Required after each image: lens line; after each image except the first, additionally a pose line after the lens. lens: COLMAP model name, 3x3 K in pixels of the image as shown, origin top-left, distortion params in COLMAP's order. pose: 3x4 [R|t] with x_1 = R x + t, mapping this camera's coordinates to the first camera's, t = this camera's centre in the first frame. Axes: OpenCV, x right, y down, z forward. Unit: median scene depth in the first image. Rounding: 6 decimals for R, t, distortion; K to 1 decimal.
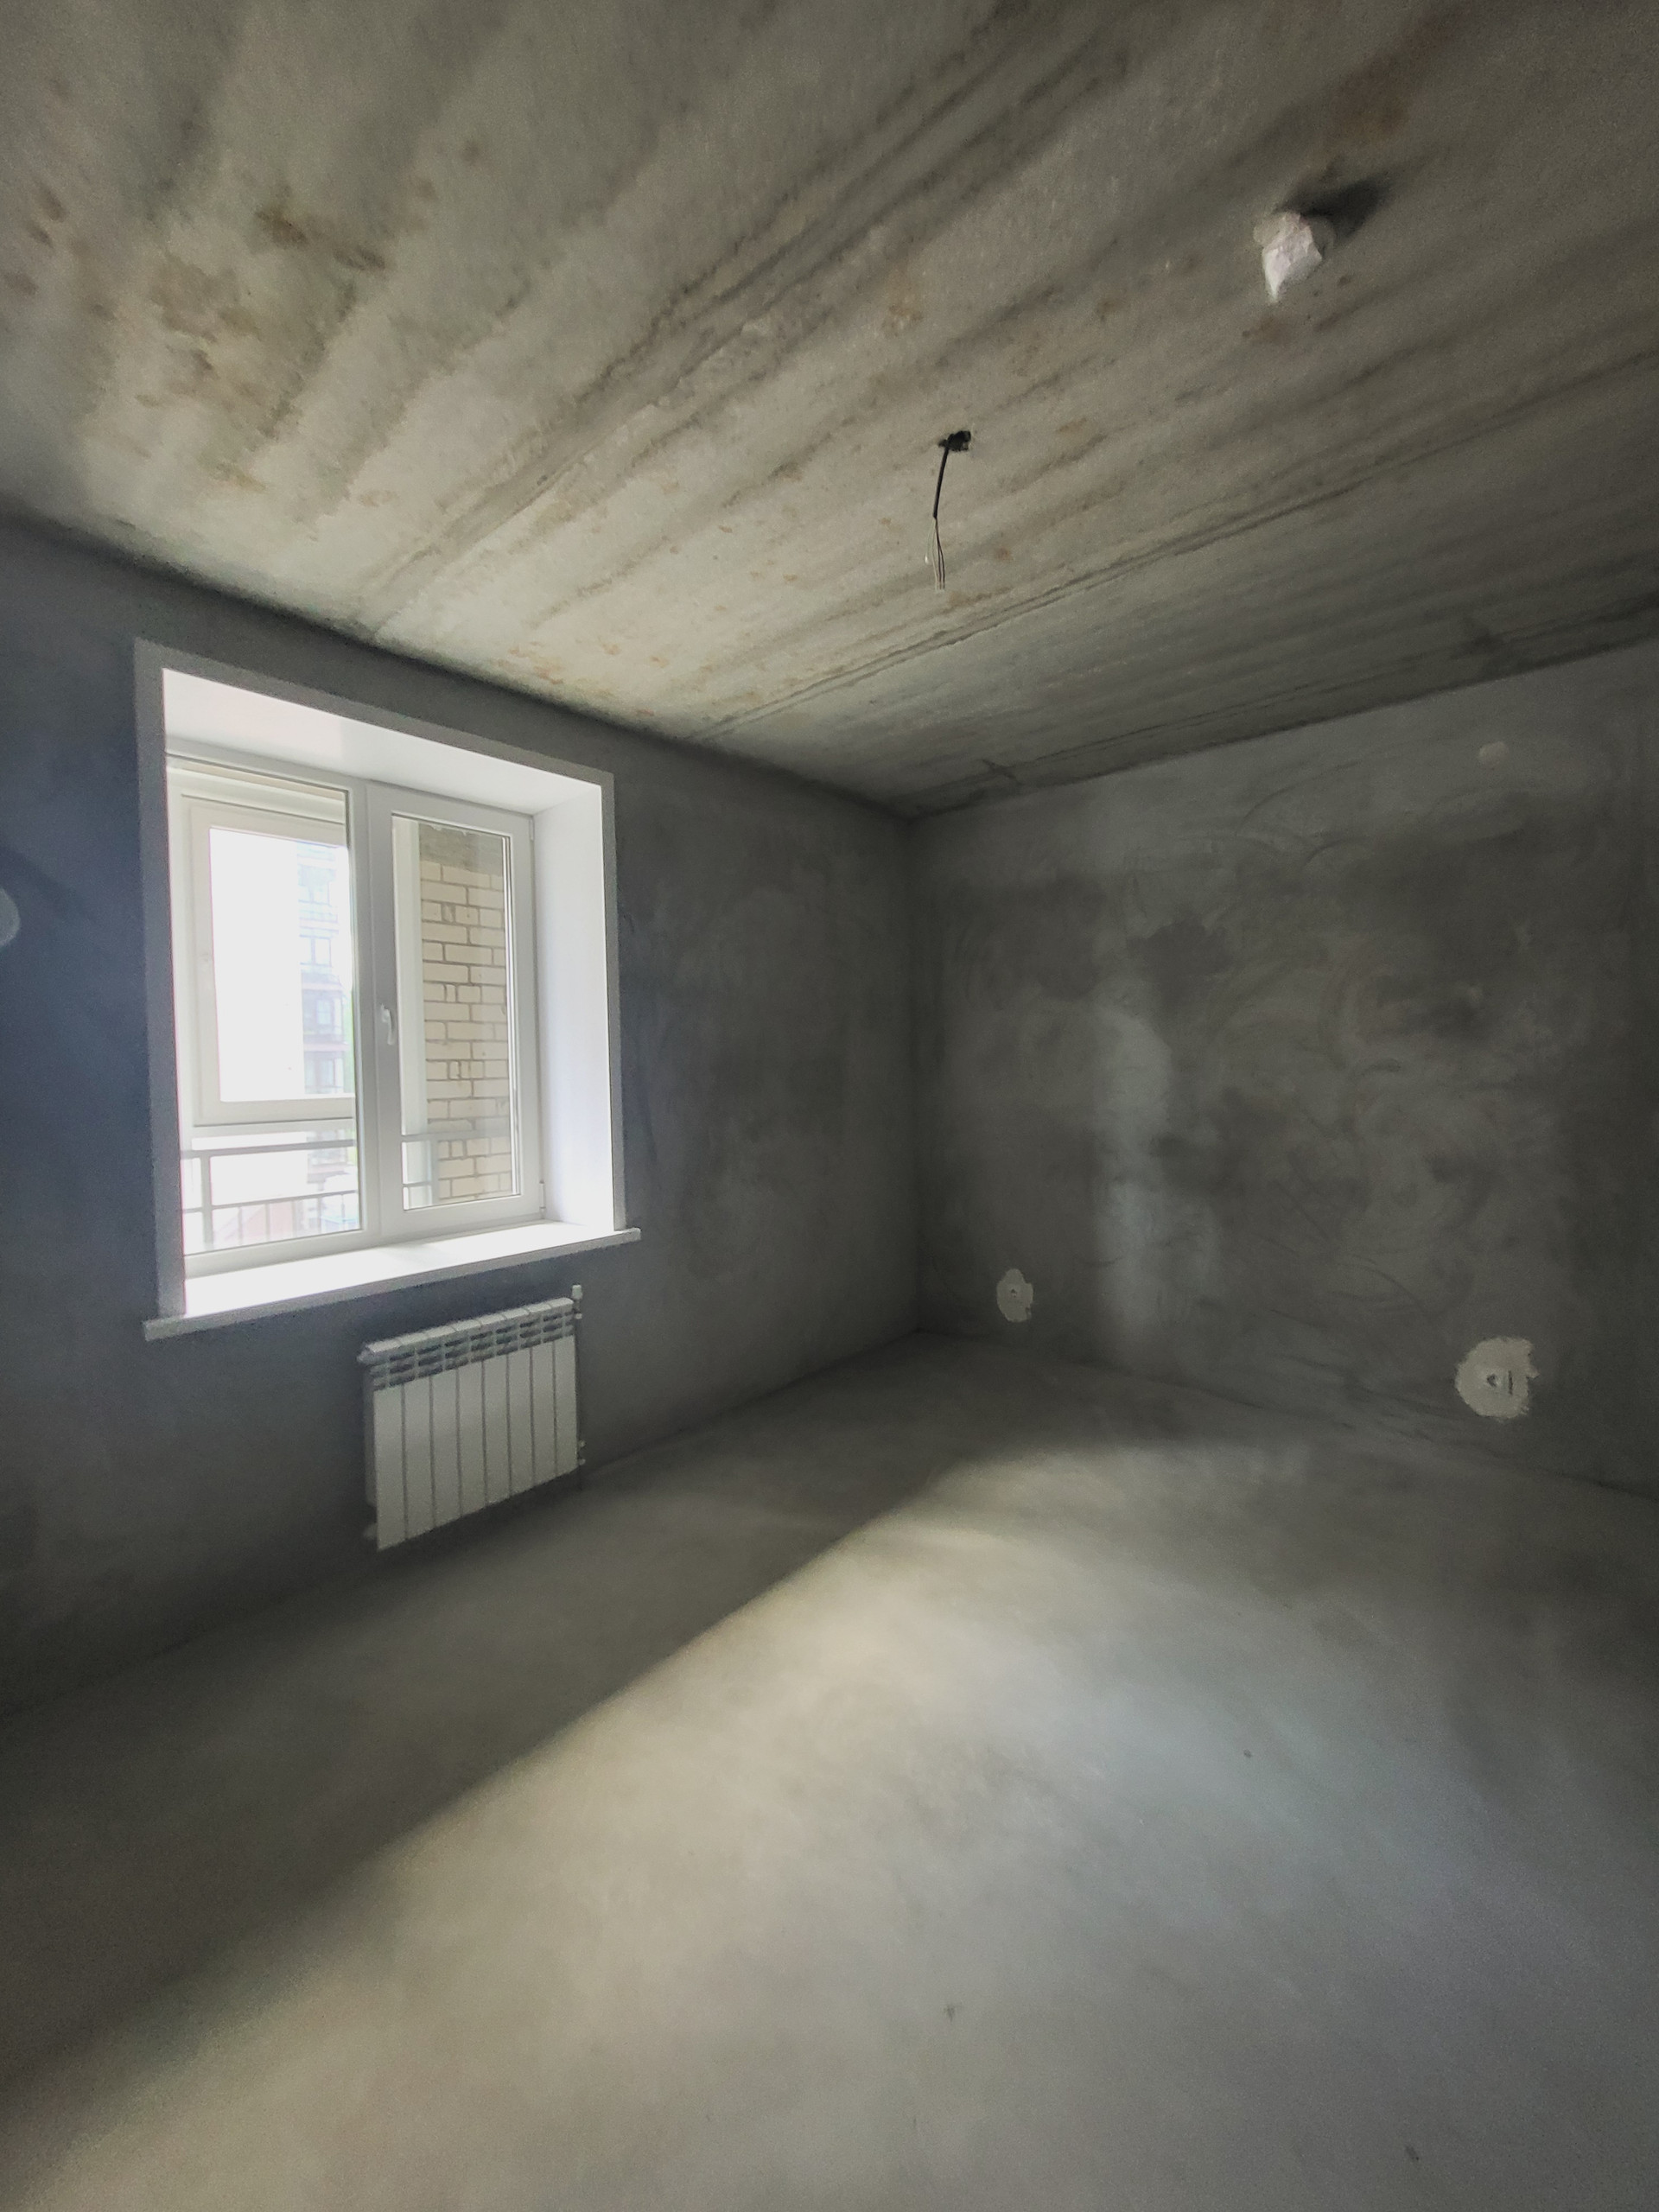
lens RADIAL K [[866.7, 0, 829.7], [0, 866.7, 1081.4], [0, 0, 1]] dist [0.000779, 0.000649]
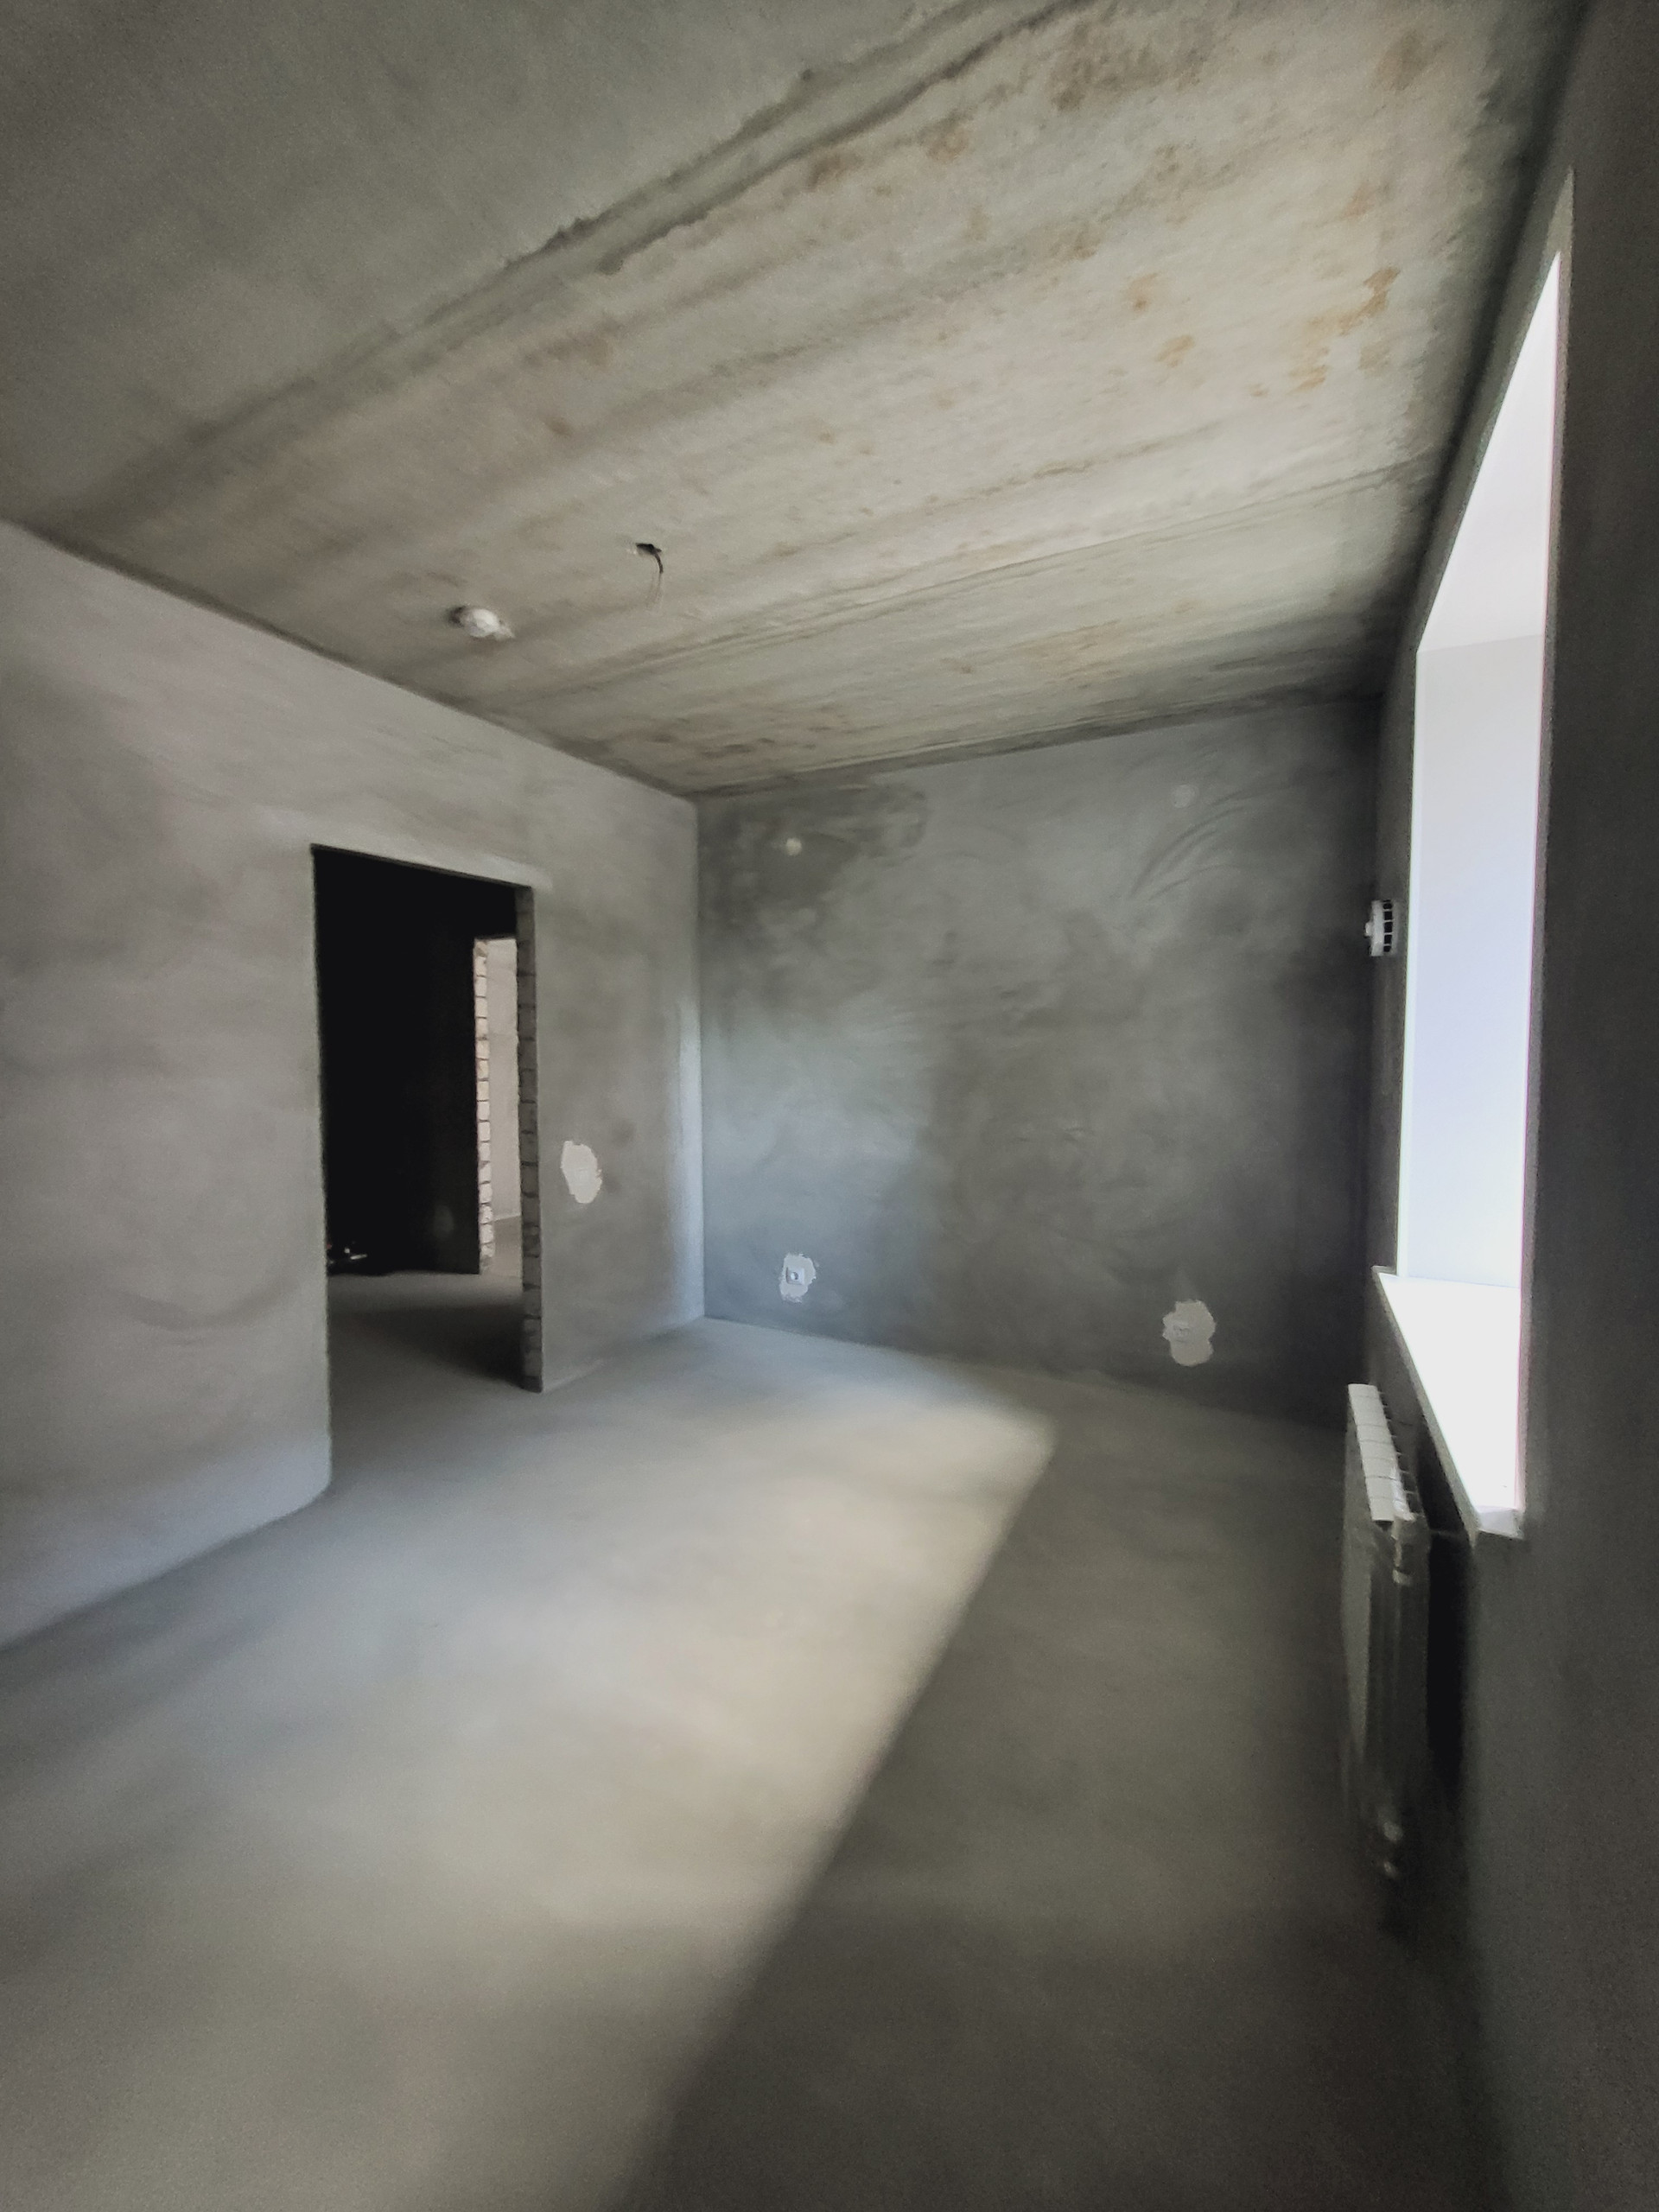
lens RADIAL K [[866.7, 0, 829.7], [0, 866.7, 1081.4], [0, 0, 1]] dist [0.000779, 0.000649]
pose [[-0.973260, 0.031154, -0.227582, 0.149932], [0.014245, 0.997039, 0.075566, -0.055693], [0.229263, 0.070304, -0.970822, 1.800475]]
